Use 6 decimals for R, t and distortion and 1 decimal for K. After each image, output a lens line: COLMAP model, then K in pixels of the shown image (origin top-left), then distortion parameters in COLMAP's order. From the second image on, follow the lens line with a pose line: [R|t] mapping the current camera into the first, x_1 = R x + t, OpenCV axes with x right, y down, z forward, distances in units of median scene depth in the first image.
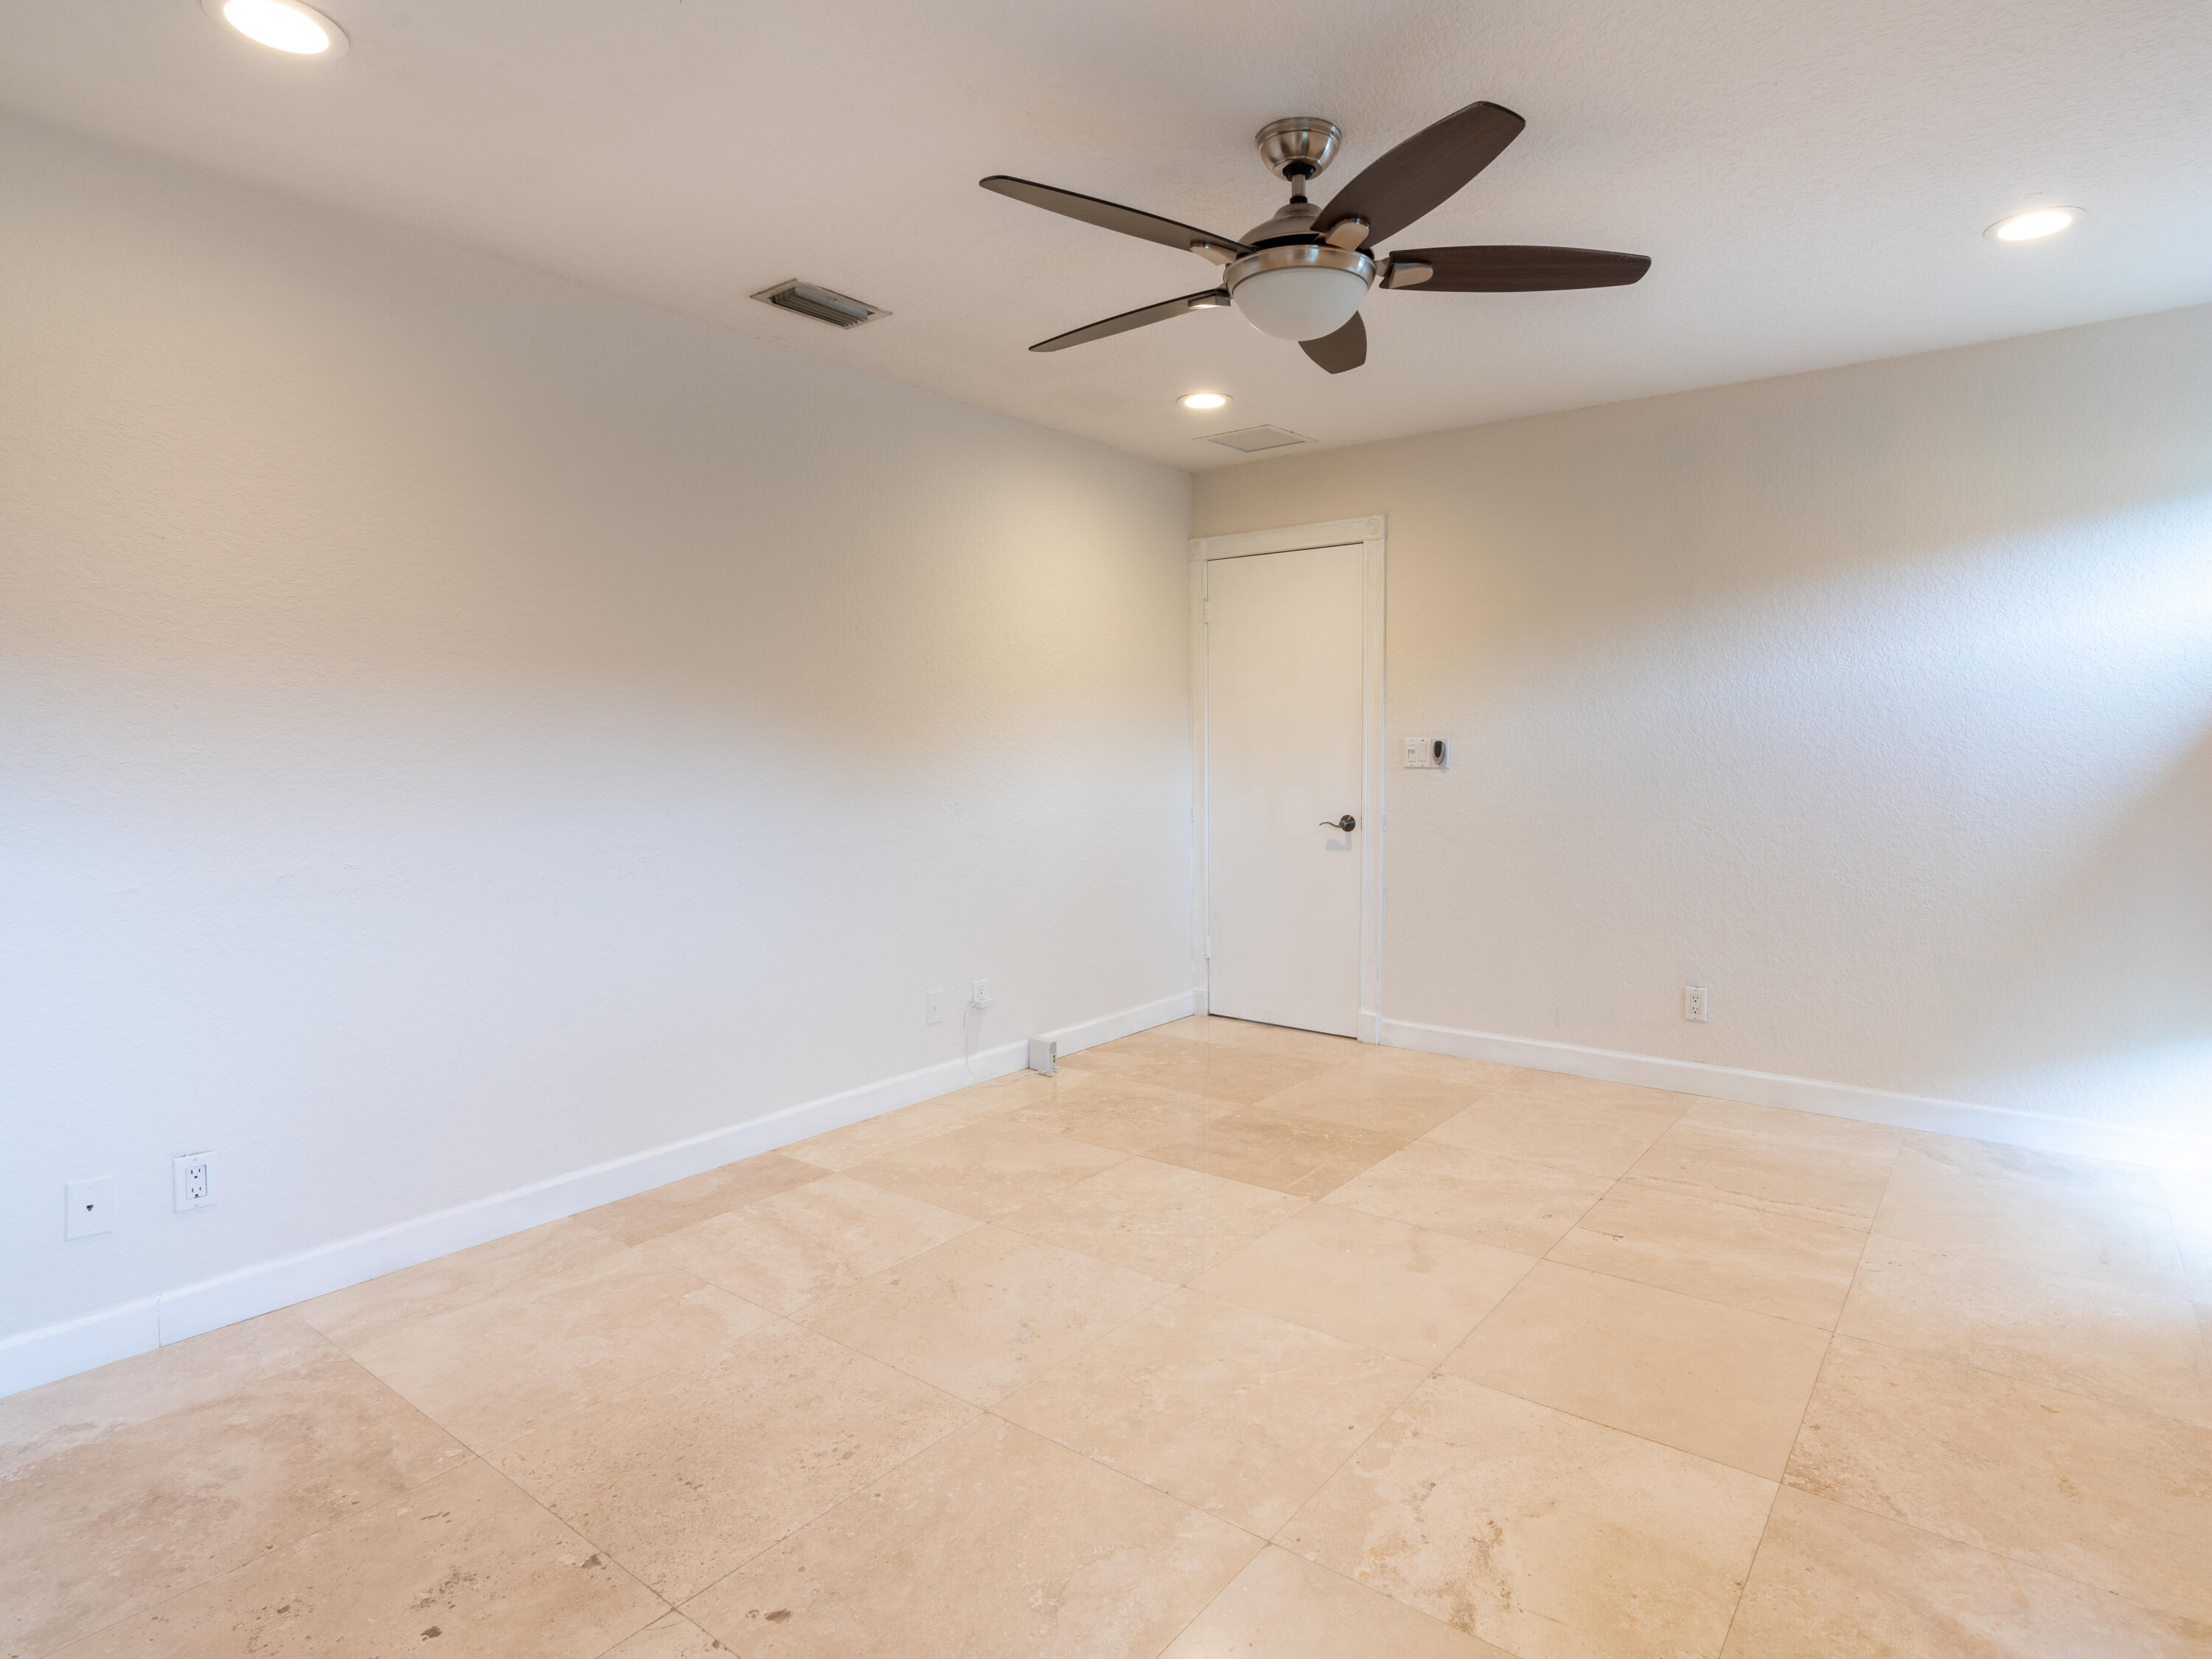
lens RADIAL K [[1188.2, 0, 1157.2], [0, 1188.2, 815.6], [0, 0, 1]] dist [-0.015721, 0.003673]
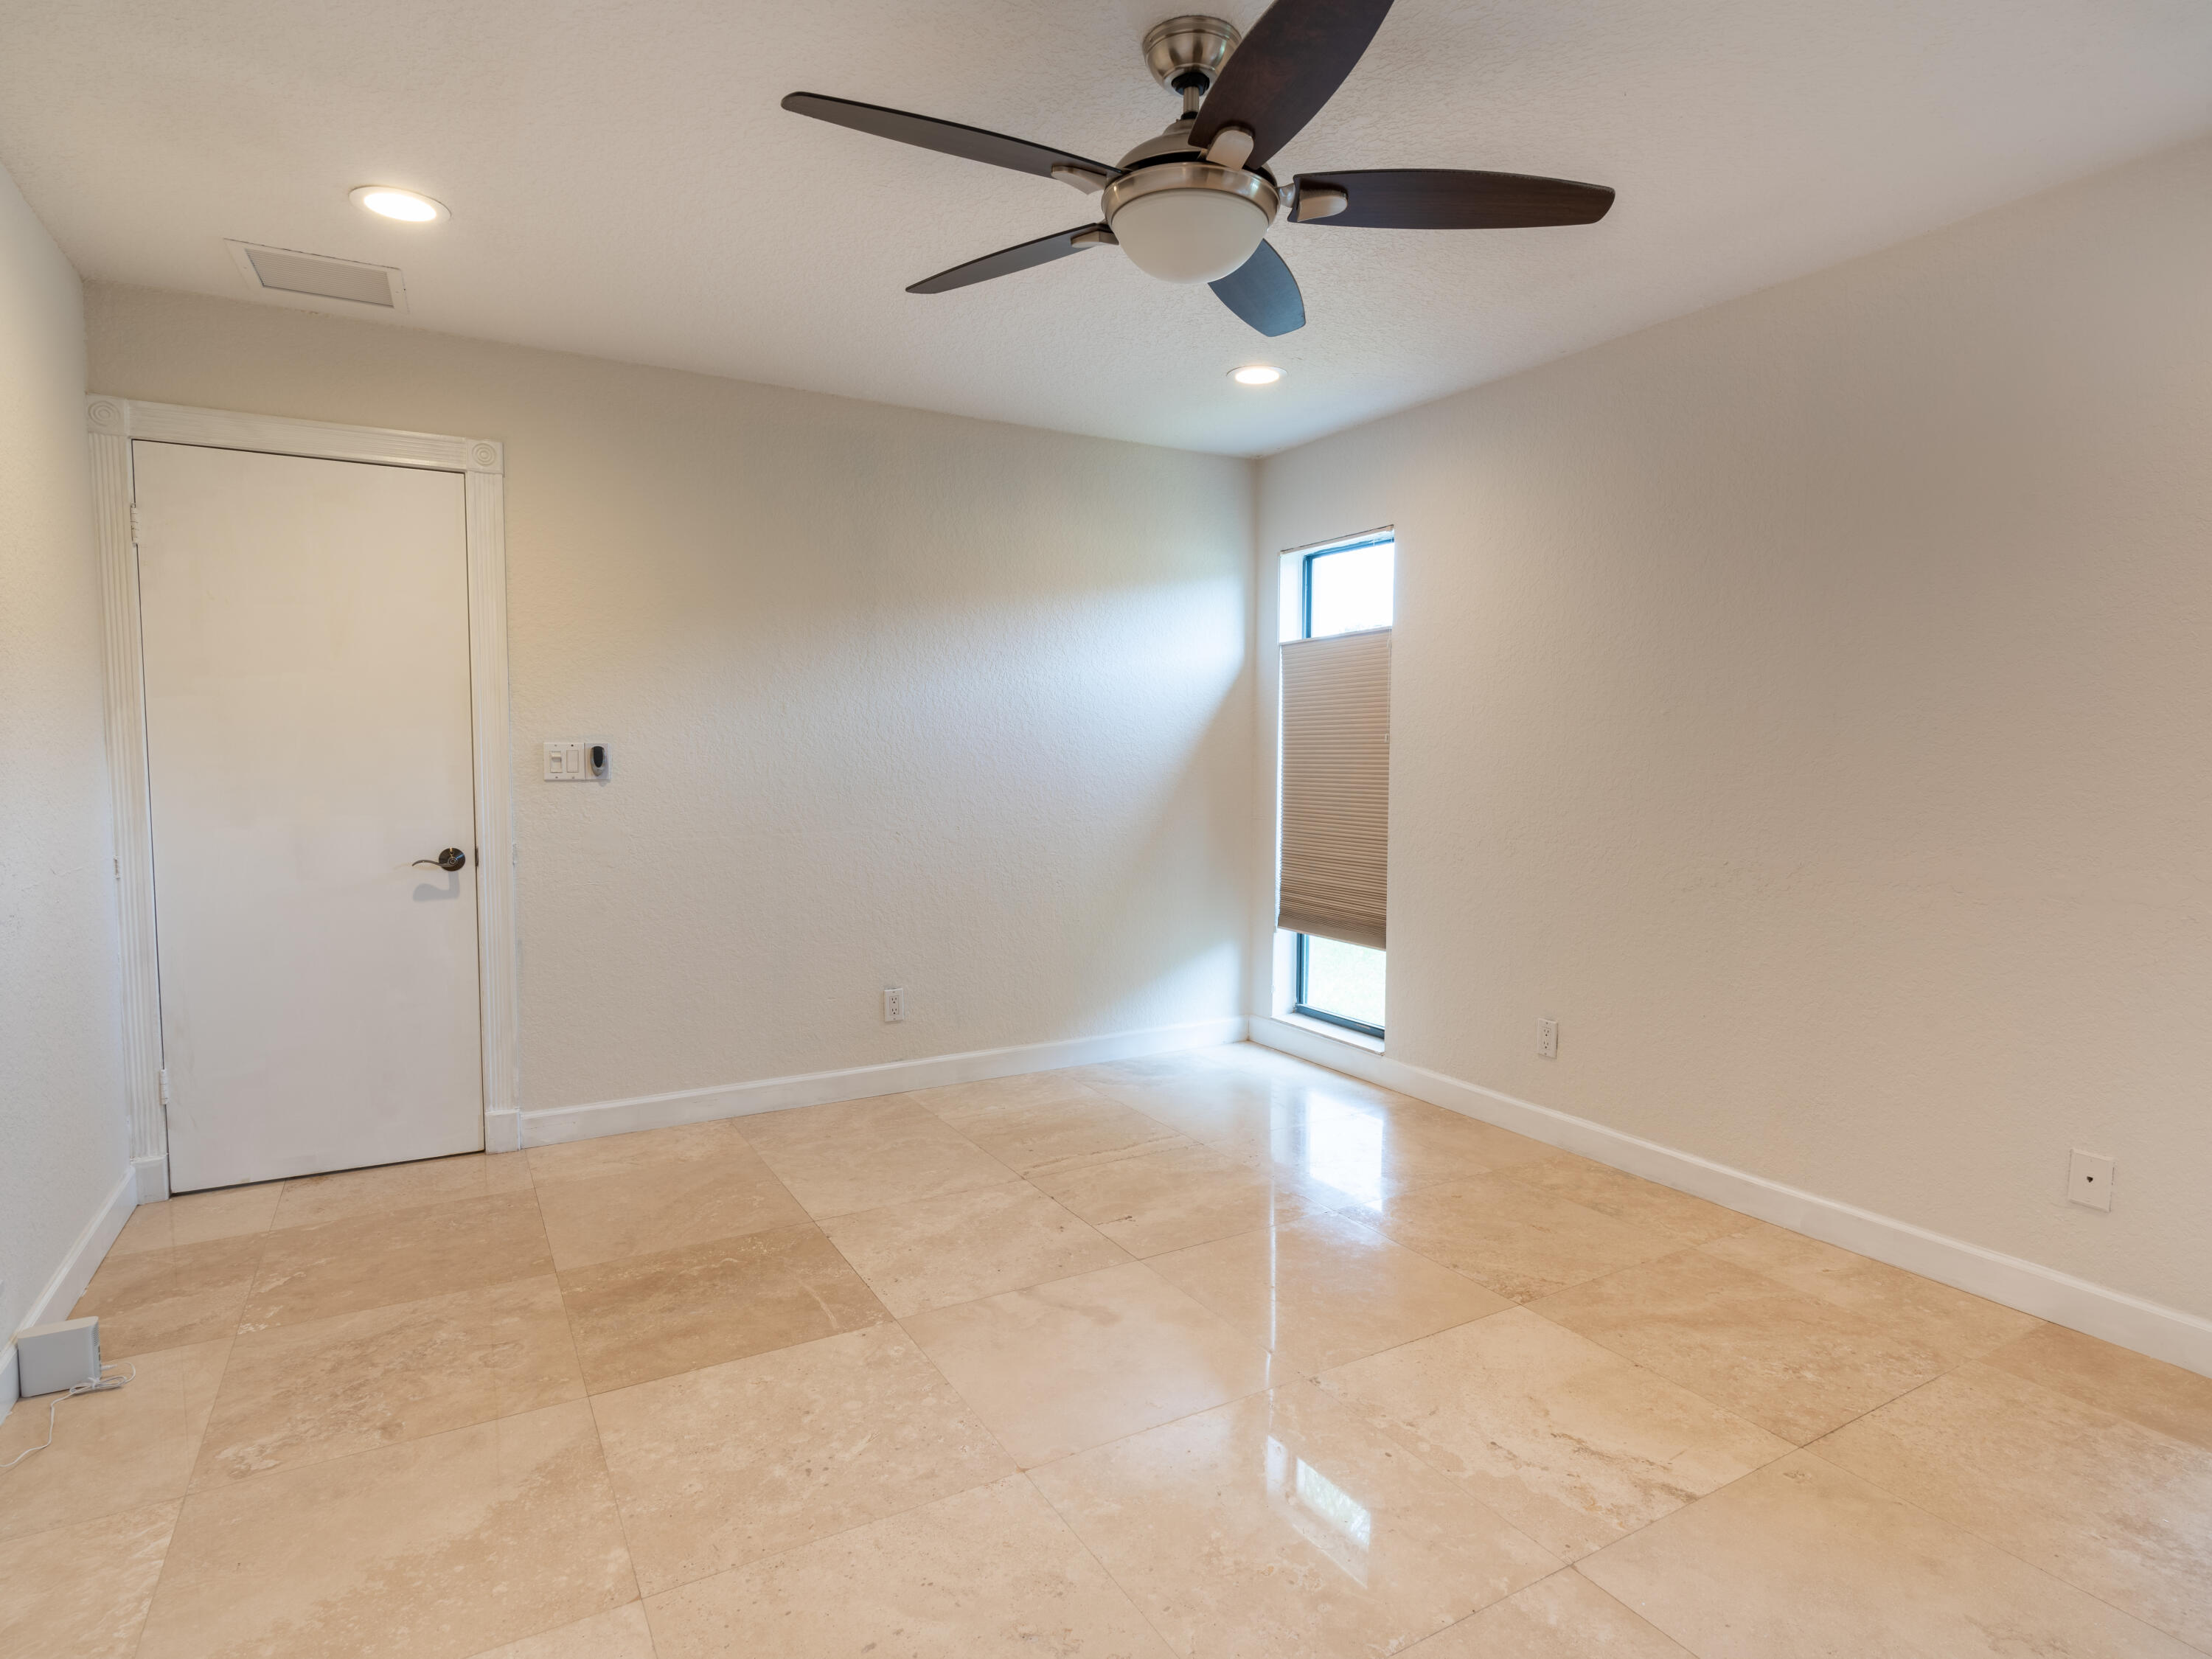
lens RADIAL K [[1188.2, 0, 1106.9], [0, 1188.2, 825.8], [0, 0, 1]] dist [-0.015721, 0.003673]
pose [[0.391292, -0.051930, 0.918800, -0.450579], [0.052061, 0.998057, 0.034239, -0.023645], [-0.918793, 0.034436, 0.393235, 0.465229]]
